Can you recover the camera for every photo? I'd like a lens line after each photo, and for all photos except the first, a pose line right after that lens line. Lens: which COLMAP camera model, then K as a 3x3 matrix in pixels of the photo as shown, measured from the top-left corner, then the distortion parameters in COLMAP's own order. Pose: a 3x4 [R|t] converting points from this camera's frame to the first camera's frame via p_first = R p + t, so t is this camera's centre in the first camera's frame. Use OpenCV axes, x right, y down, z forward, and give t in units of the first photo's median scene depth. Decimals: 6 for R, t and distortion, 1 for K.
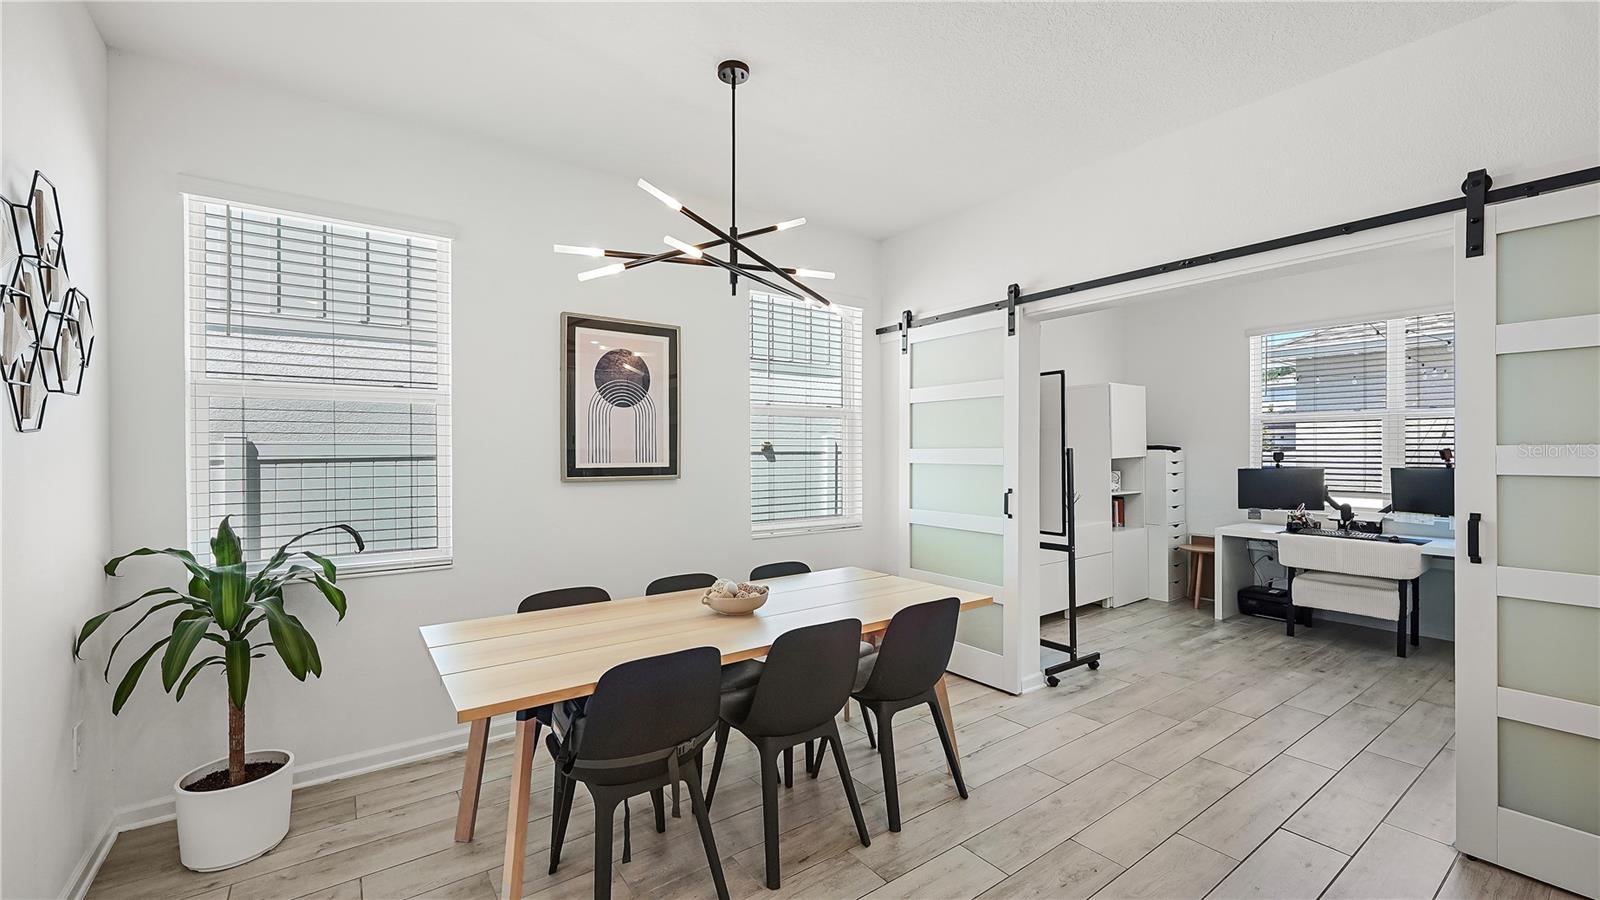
lens RADIAL K [[641.2, 0, 796.9], [0, 641.2, 454.4], [0, 0, 1]] dist [0.002742, 0.000405]
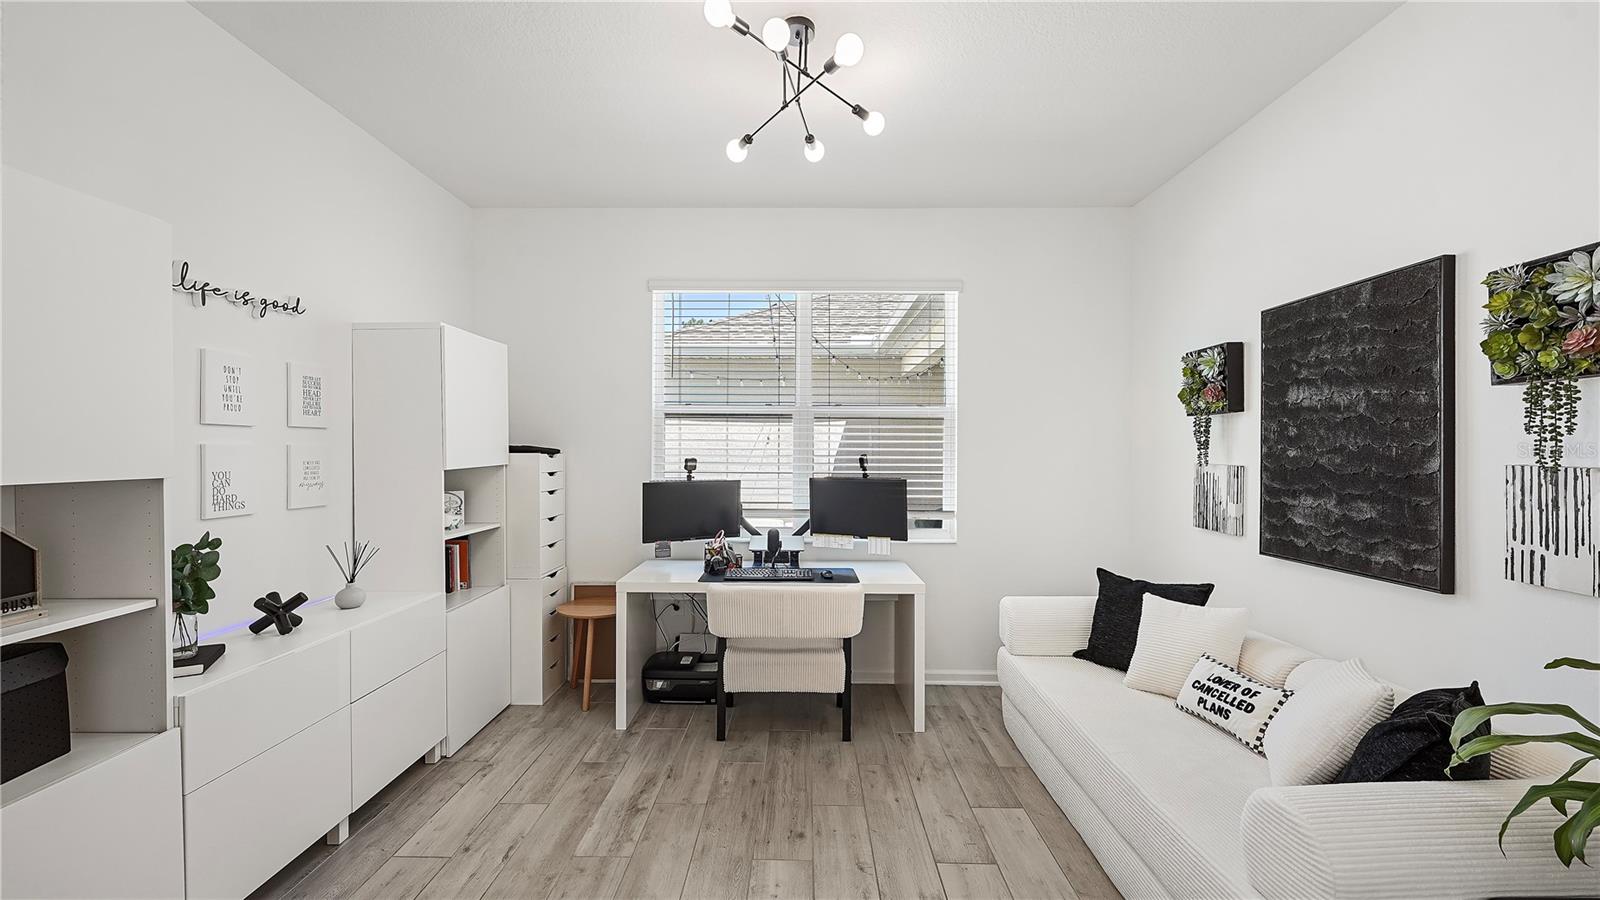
lens RADIAL K [[641.2, 0, 796.9], [0, 641.2, 454.4], [0, 0, 1]] dist [0.002742, 0.000405]
pose [[0.597533, 0.005553, 0.801825, 0.268750], [-0.001767, 0.999983, -0.005608, -0.003567], [-0.801842, 0.001935, 0.597533, 0.507905]]
